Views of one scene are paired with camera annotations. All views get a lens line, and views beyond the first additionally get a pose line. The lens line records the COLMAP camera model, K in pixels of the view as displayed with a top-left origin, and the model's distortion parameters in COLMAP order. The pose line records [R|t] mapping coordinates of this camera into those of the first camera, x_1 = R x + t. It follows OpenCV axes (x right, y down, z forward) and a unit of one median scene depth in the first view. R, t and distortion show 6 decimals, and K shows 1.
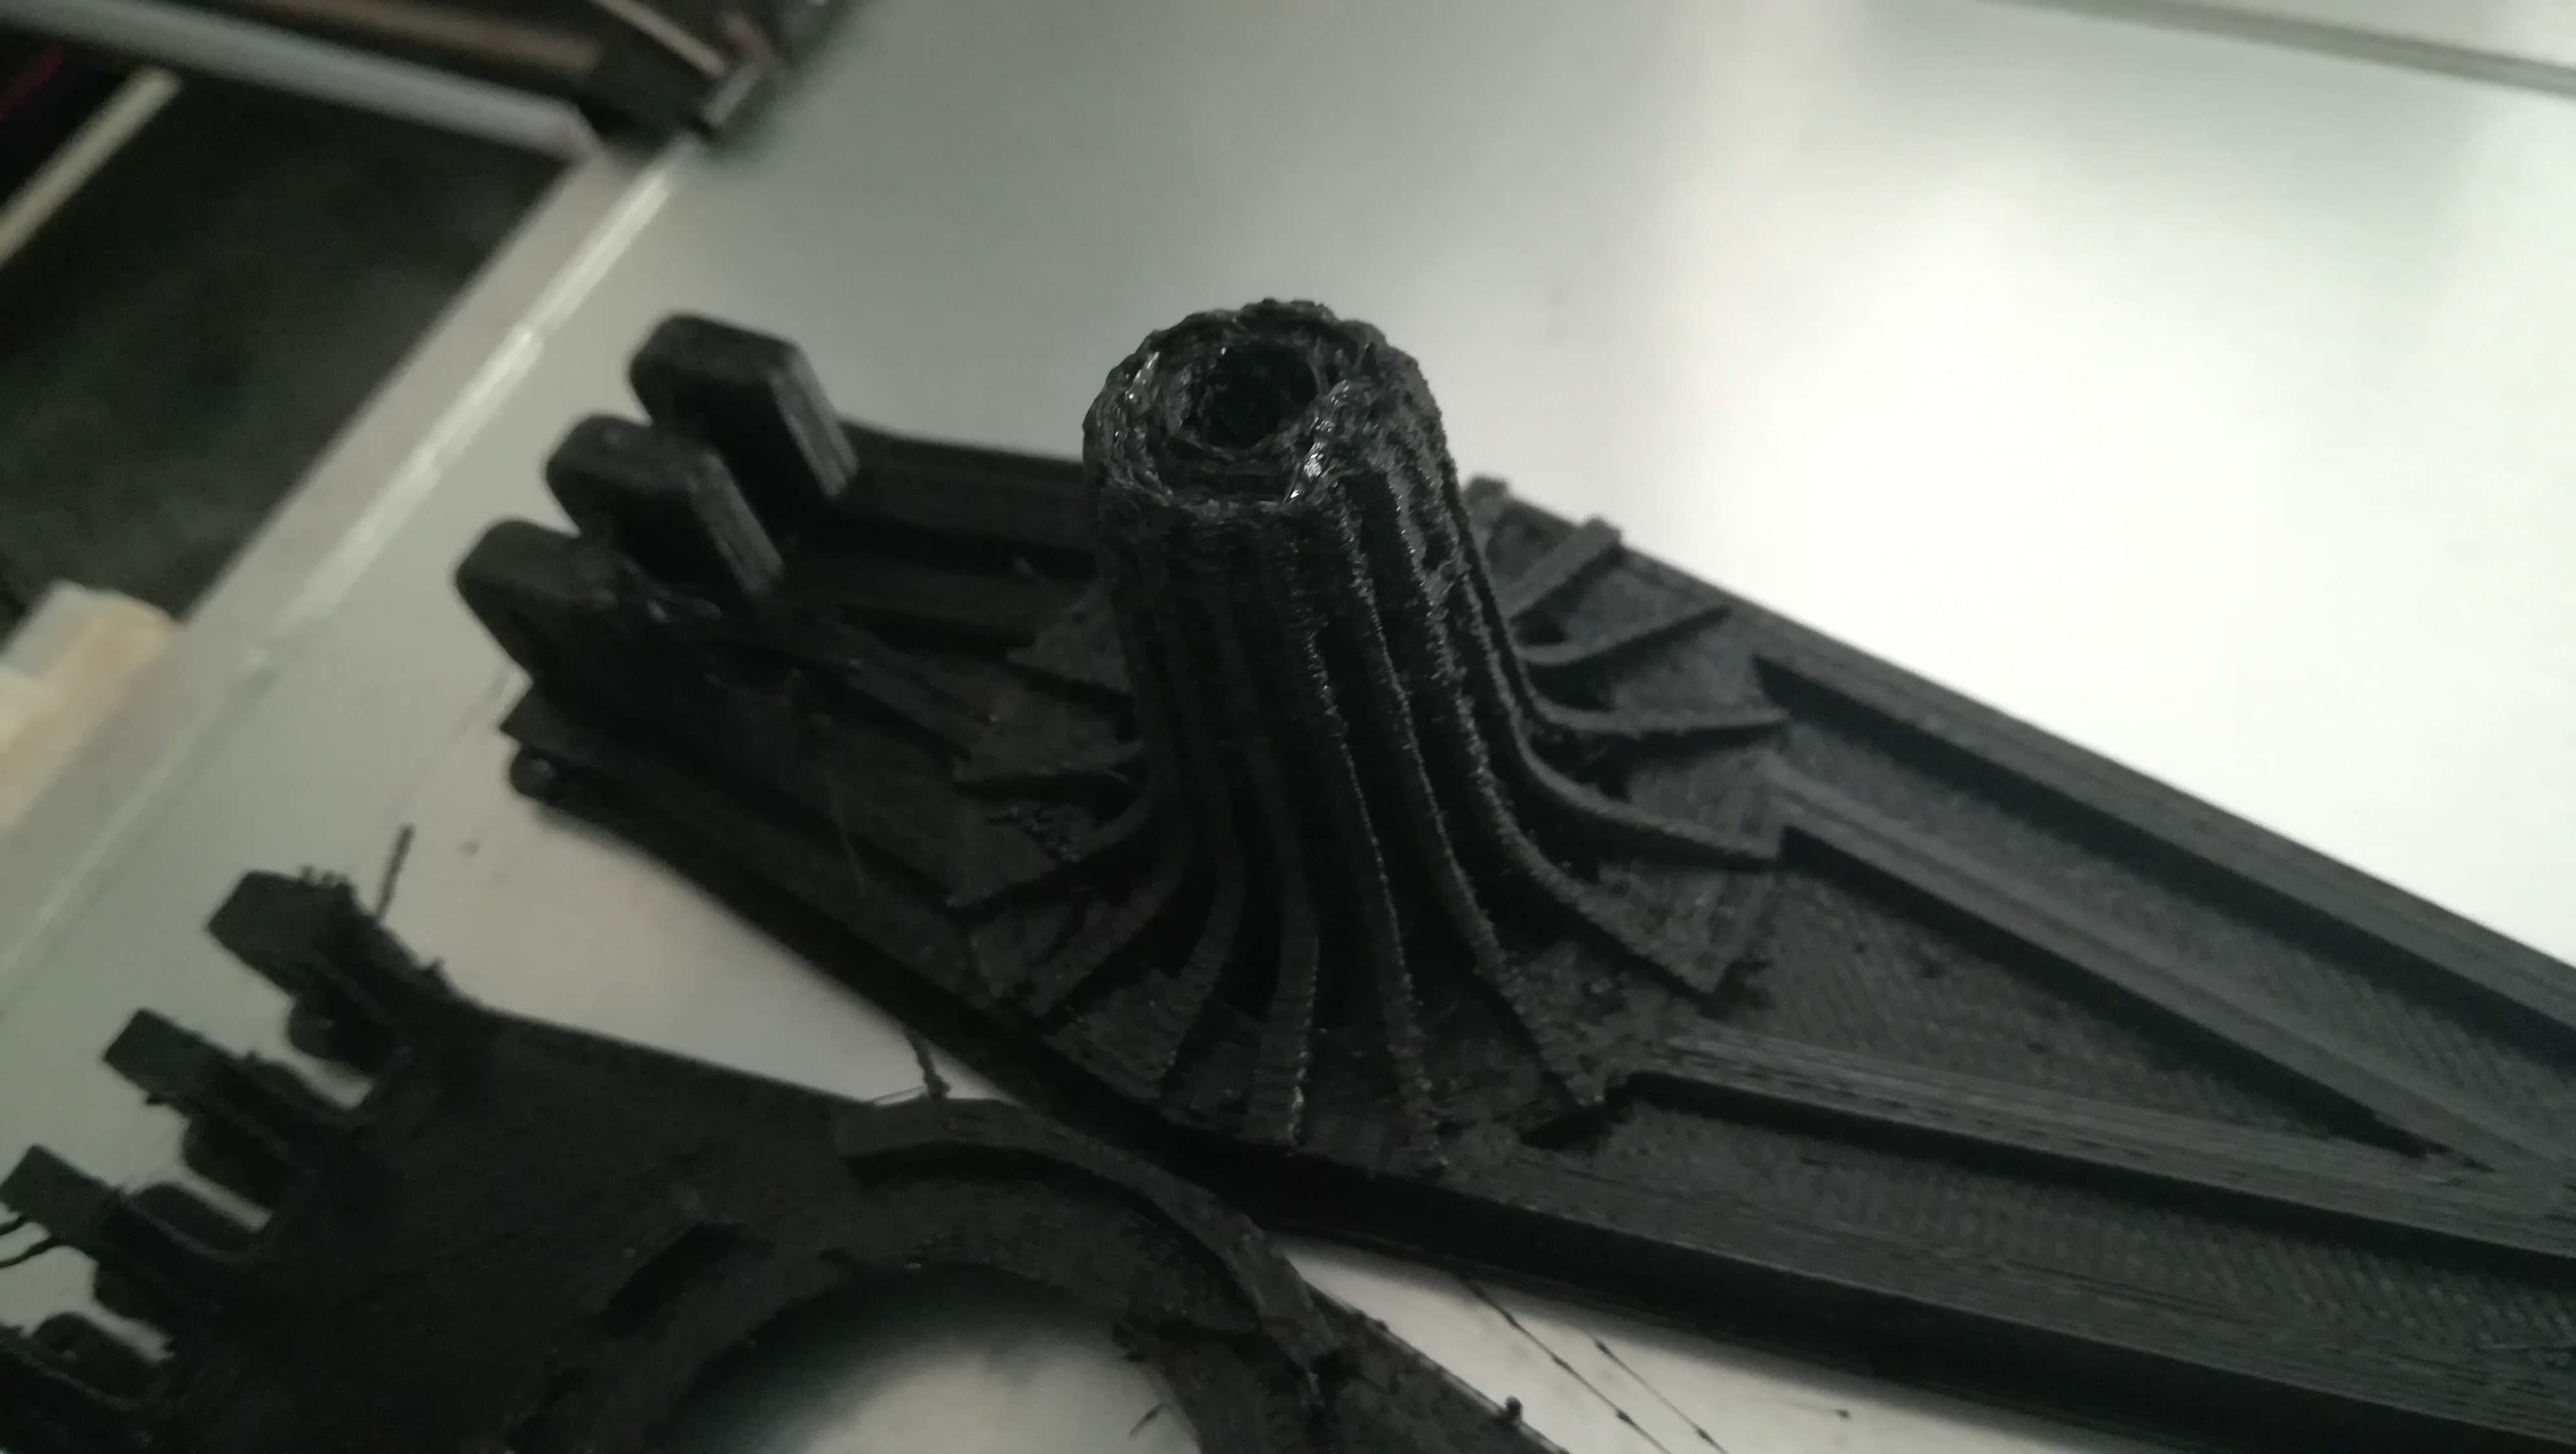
lens RADIAL K [[2060.4, 0, 1288.0], [0, 2060.4, 727.0], [0, 0, 1]] dist [0.066546, -0.174497]
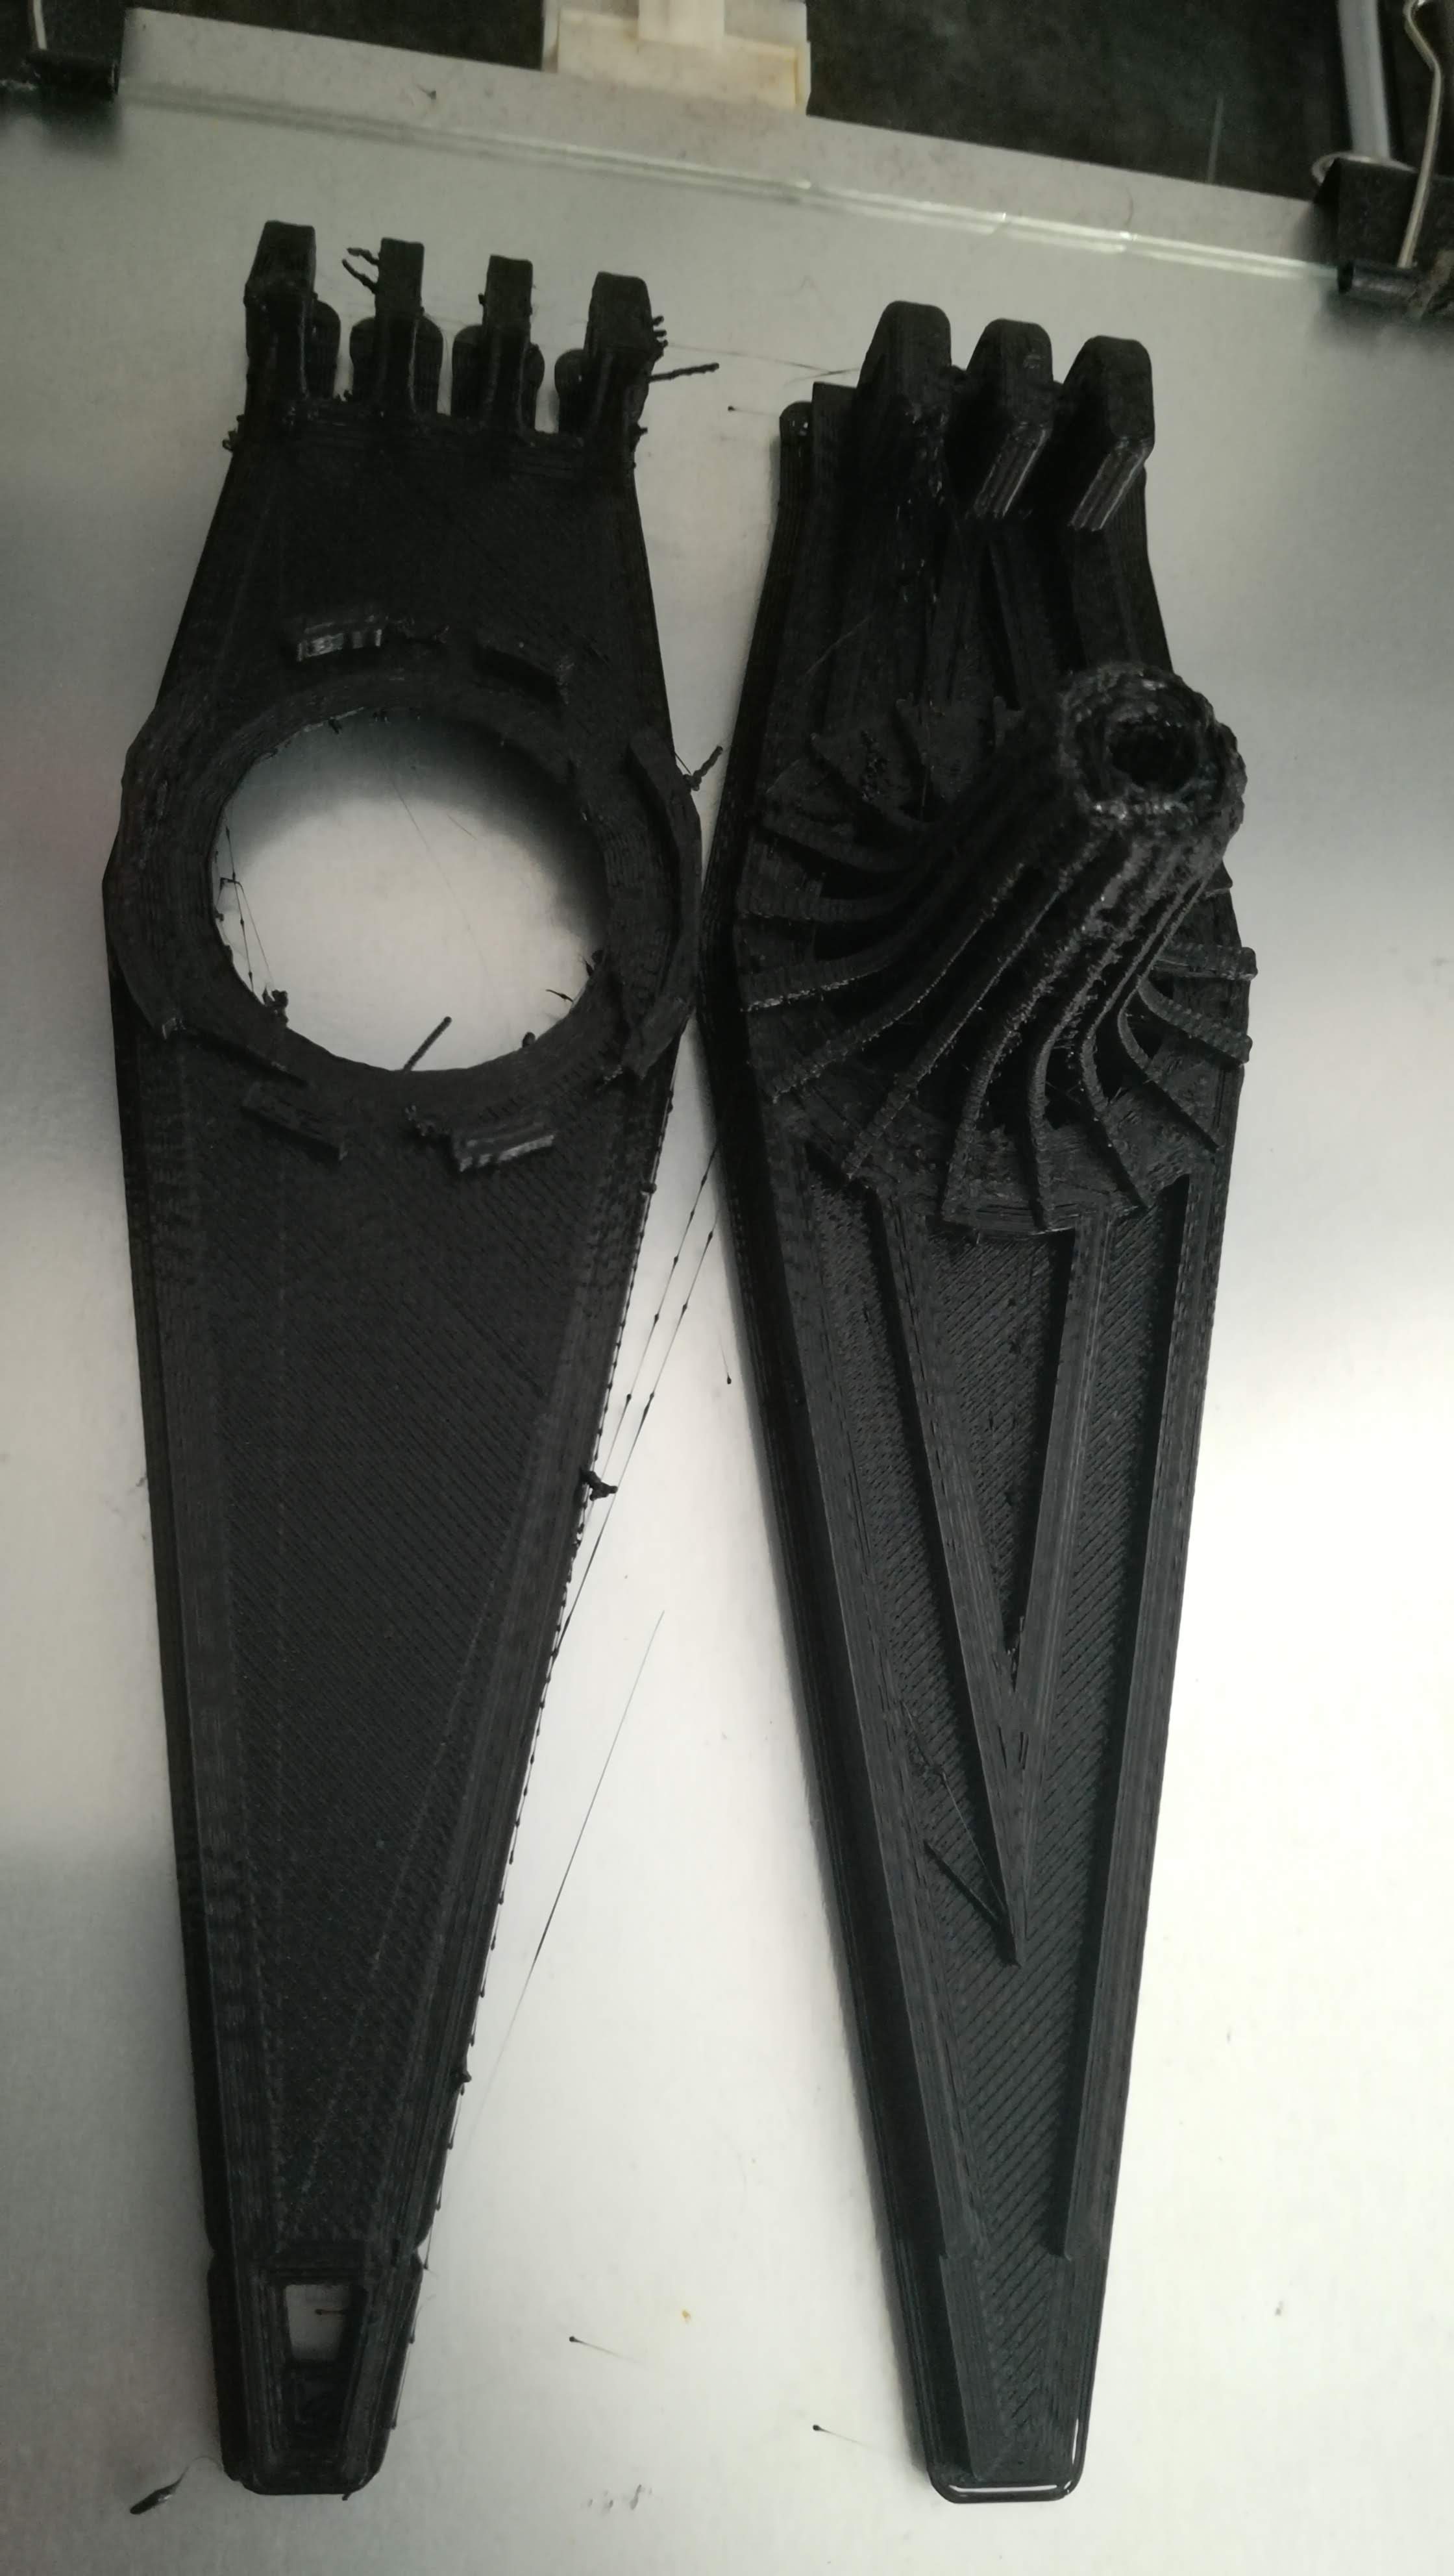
lens RADIAL K [[2060.4, 0, 777.7], [0, 2060.4, 1292.8], [0, 0, 1]] dist [0.066546, -0.174497]
pose [[0.393831, 0.919183, 0.000317, 0.201936], [-0.882608, 0.378064, 0.279412, -0.164942], [0.256711, -0.110321, 0.960171, -0.488282]]
